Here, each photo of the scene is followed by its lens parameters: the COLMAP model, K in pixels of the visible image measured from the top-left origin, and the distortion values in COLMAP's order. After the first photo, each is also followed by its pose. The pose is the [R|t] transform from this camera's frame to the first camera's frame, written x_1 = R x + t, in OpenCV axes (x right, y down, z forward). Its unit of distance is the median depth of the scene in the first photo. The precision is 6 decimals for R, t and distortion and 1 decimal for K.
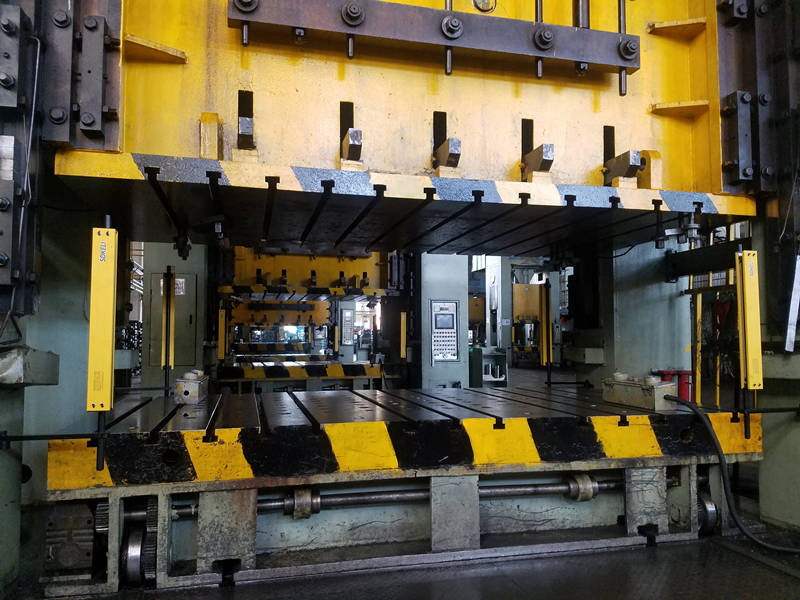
lens RADIAL K [[620.5, 0, 400.0], [0, 620.5, 300.0], [0, 0, 1]] dist [0.130740, -0.193570]
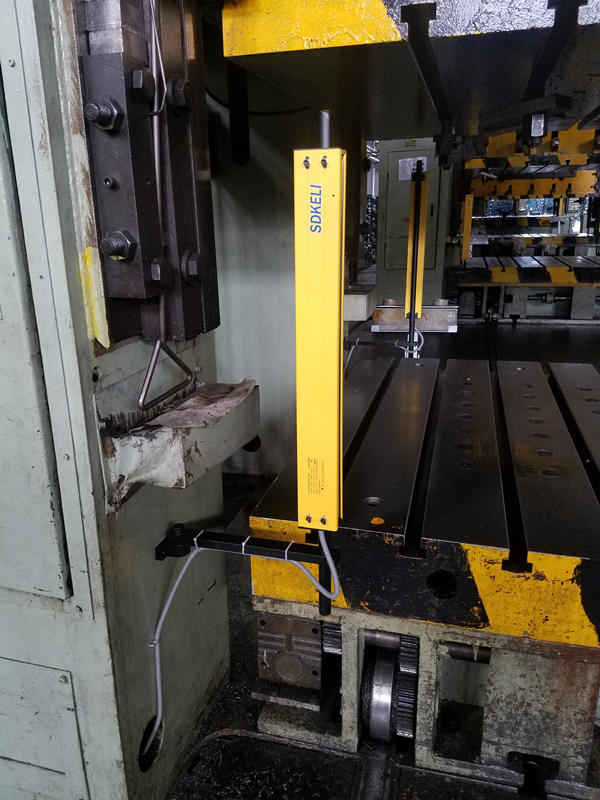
lens RADIAL K [[620.5, 0, 283.8], [0, 620.5, 397.2], [0, 0, 1]] dist [0.130740, -0.193570]
pose [[0.866818, 0.128024, -0.481908, -0.239617], [0.050665, 0.938860, 0.340550, -0.093979], [0.496043, -0.319611, 0.807335, 0.544138]]
